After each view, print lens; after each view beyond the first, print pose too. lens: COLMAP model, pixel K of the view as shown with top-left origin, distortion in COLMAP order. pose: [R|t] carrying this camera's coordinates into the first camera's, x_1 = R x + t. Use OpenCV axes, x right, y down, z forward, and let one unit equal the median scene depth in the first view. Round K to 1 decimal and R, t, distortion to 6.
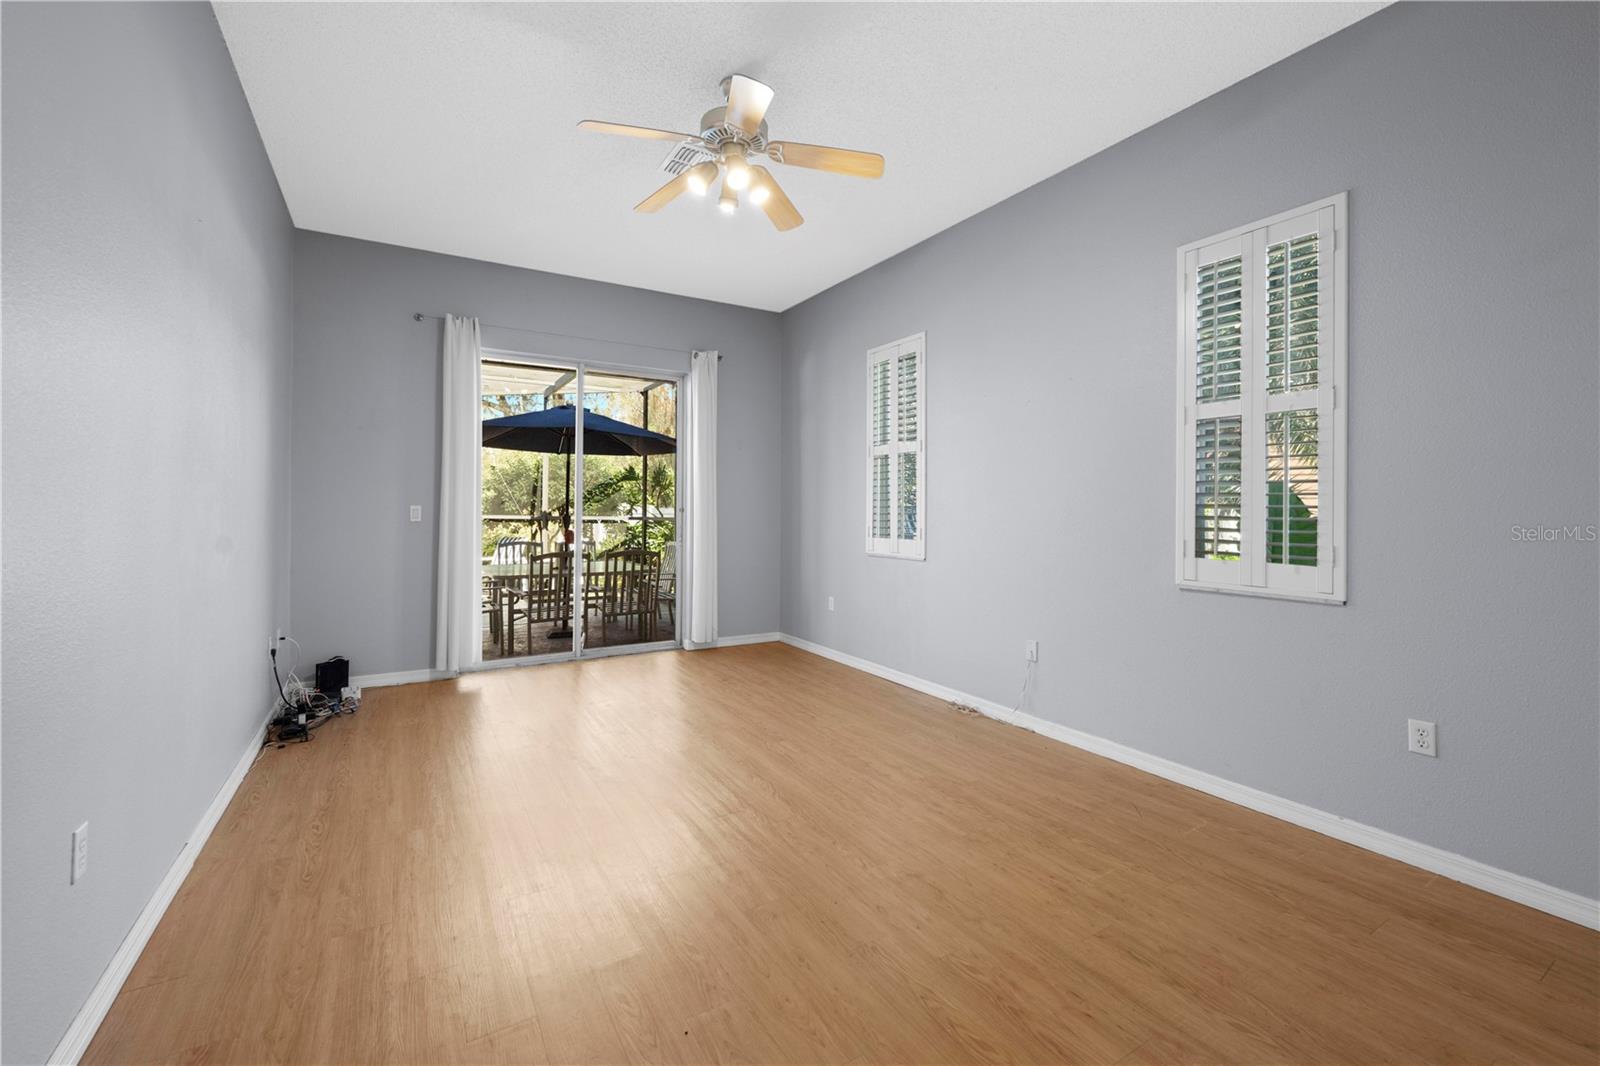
lens RADIAL K [[651.0, 0, 796.4], [0, 651.0, 521.8], [0, 0, 1]] dist [-0.001128, 0.000058]
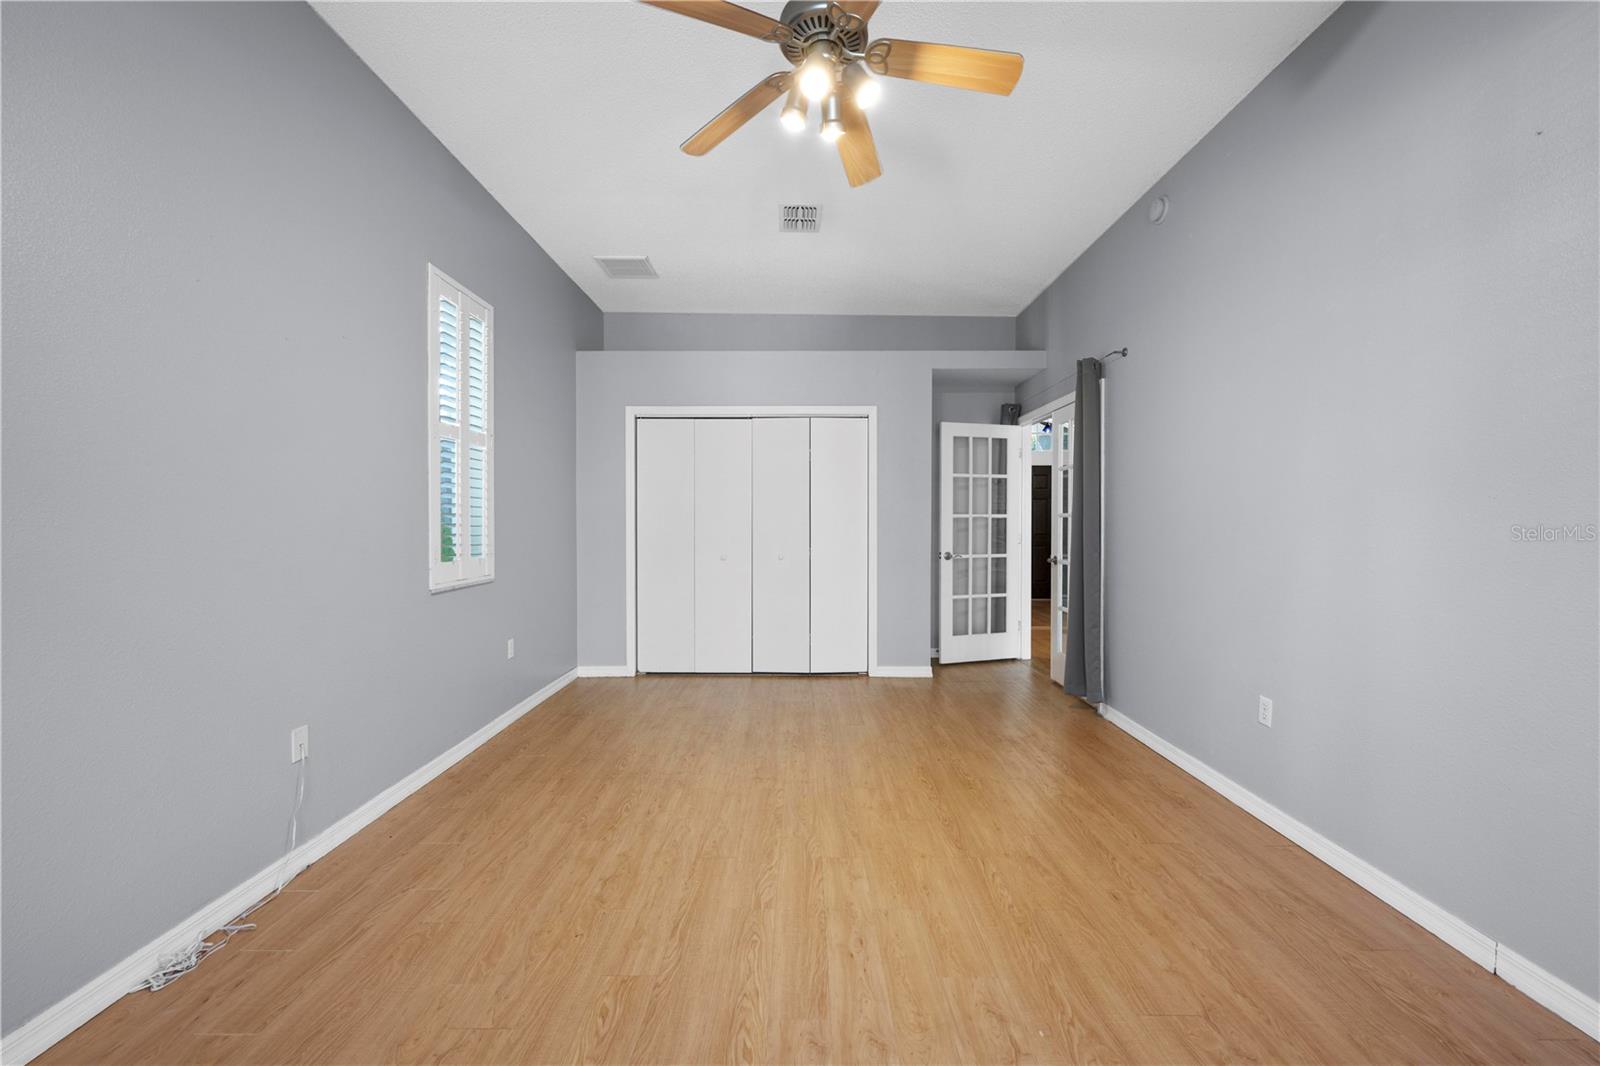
lens RADIAL K [[651.0, 0, 795.4], [0, 651.0, 537.9], [0, 0, 1]] dist [-0.001128, 0.000058]
pose [[-0.852738, -0.019767, 0.521965, -0.480004], [0.003904, 0.999015, 0.044211, -0.032813], [-0.522325, 0.039738, -0.851820, 1.666406]]
